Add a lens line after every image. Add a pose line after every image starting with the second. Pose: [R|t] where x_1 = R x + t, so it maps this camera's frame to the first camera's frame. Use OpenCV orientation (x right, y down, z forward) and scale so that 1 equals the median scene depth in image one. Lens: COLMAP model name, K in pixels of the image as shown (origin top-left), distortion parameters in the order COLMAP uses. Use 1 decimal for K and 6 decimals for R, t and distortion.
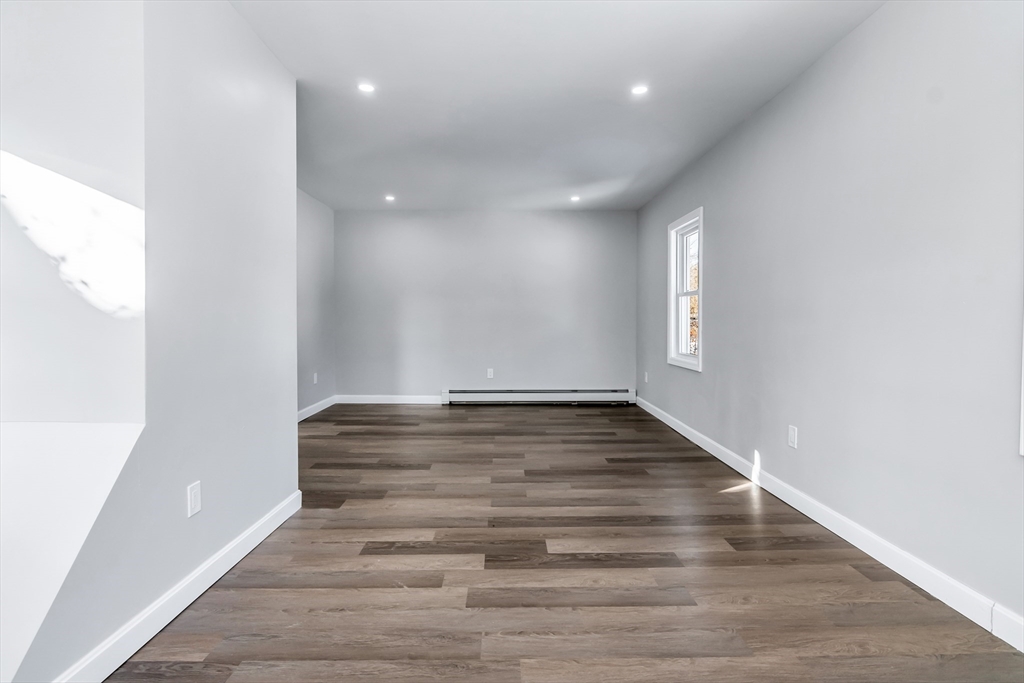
lens RADIAL K [[492.5, 0, 513.0], [0, 492.5, 337.3], [0, 0, 1]] dist [-0.000176, 0.000271]
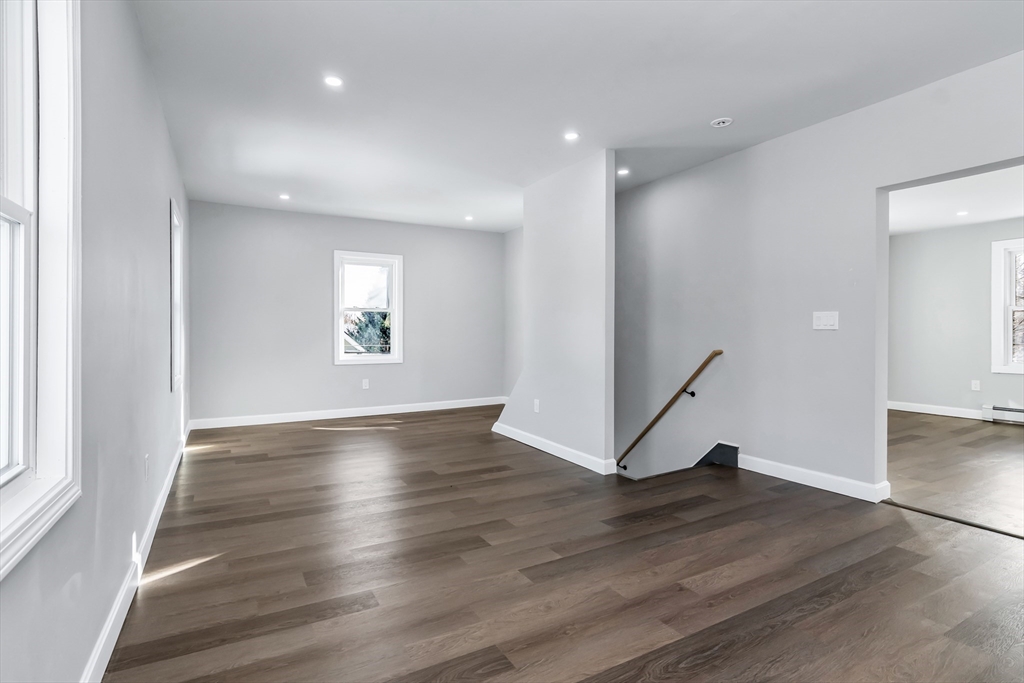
lens RADIAL K [[492.5, 0, 511.2], [0, 492.5, 336.3], [0, 0, 1]] dist [-0.000176, 0.000271]
pose [[-0.874053, 0.003108, -0.485820, 0.388012], [-0.013922, 0.999409, 0.031442, -0.057514], [0.485631, 0.034246, -0.873493, 1.851076]]
